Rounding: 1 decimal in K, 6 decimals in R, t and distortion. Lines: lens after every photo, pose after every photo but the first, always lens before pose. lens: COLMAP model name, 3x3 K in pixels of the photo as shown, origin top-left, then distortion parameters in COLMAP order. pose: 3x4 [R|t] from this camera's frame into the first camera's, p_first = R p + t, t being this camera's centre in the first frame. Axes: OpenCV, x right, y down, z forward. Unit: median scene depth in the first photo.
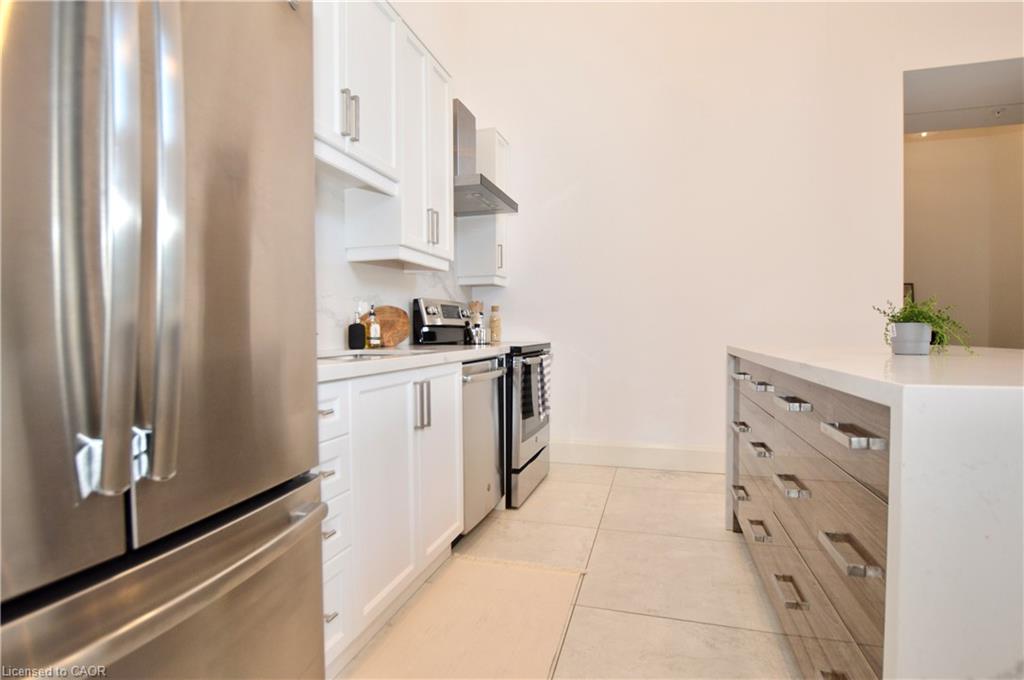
lens RADIAL K [[501.1, 0, 512.0], [0, 501.1, 340.0], [0, 0, 1]] dist [-0.028362, 0.000335]
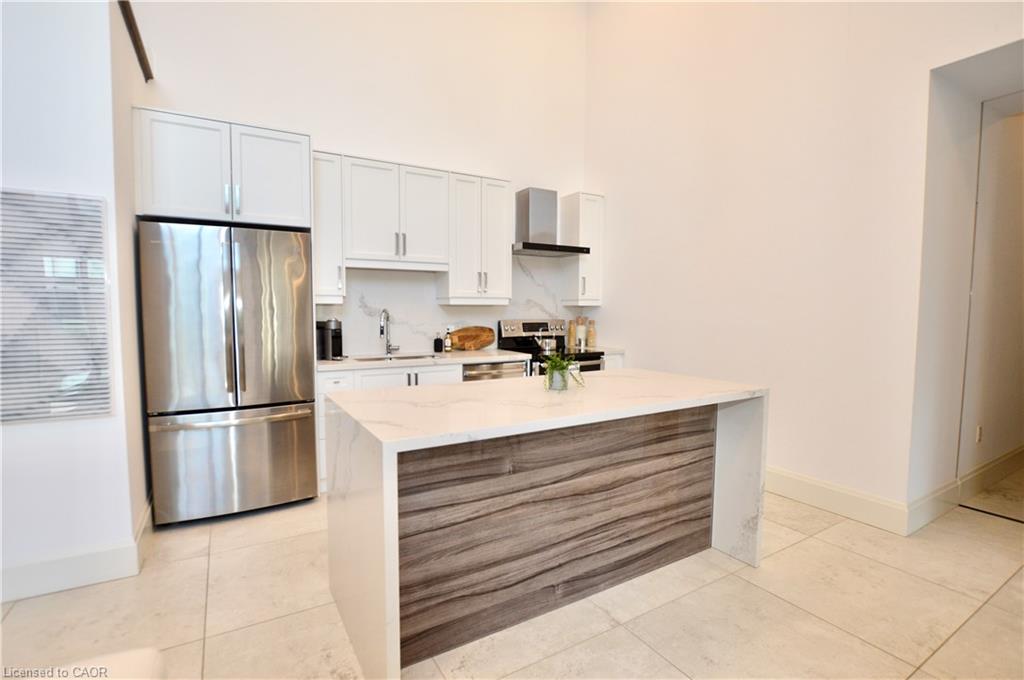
lens RADIAL K [[472.2, 0, 512.0], [0, 472.2, 340.0], [0, 0, 1]] dist [0.000405, 0.000187]
pose [[0.736776, 0.049208, -0.674344, 0.940627], [-0.020481, 0.998515, 0.050486, -0.105878], [0.675826, -0.023386, 0.736690, -0.109345]]
